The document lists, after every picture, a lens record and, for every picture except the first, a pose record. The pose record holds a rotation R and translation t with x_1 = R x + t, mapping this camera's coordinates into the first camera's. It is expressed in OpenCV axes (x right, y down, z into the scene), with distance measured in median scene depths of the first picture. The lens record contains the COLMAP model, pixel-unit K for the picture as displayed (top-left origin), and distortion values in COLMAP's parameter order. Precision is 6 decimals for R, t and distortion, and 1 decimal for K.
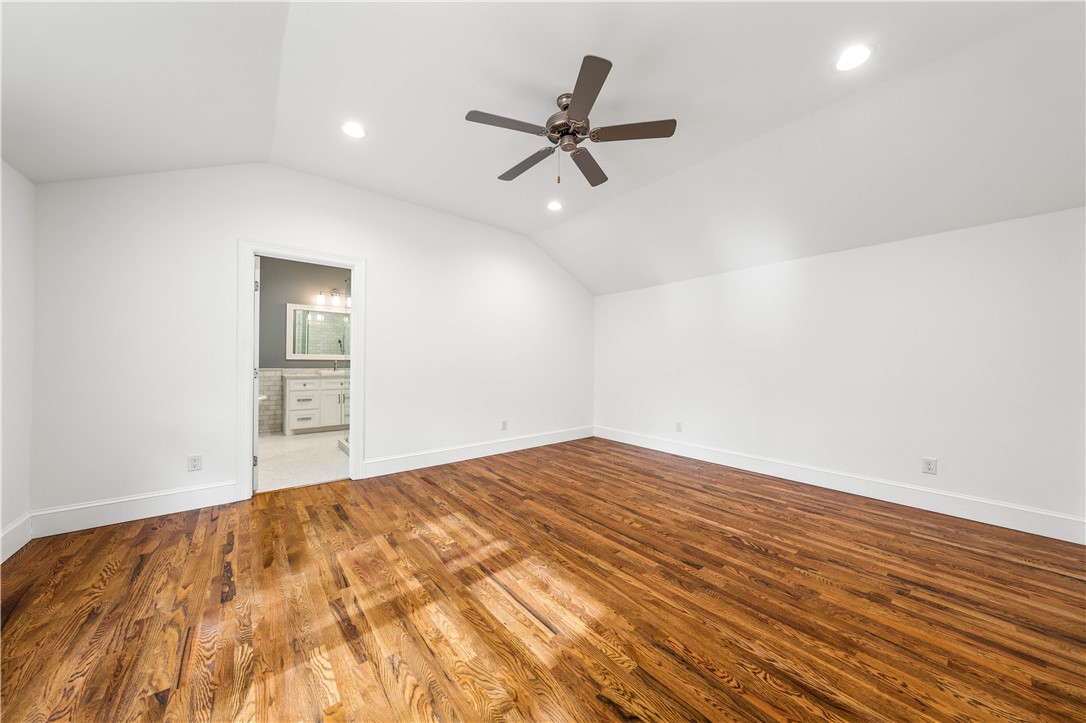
lens RADIAL K [[371.1, 0, 542.2], [0, 371.1, 358.5], [0, 0, 1]] dist [-0.004470, 0.000361]
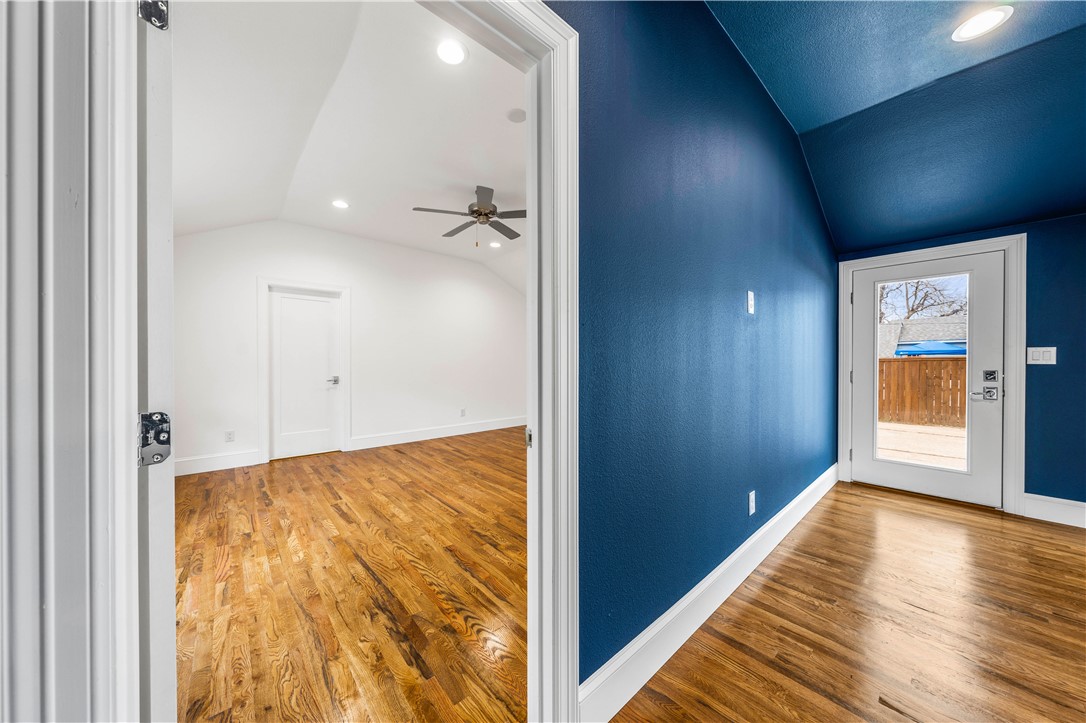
lens RADIAL K [[371.1, 0, 544.8], [0, 371.1, 361.5], [0, 0, 1]] dist [-0.004470, 0.000361]
pose [[0.999377, -0.008880, 0.034147, 0.247025], [0.008642, 0.999937, 0.007103, -0.004172], [-0.034208, -0.006804, 0.999392, -0.507466]]
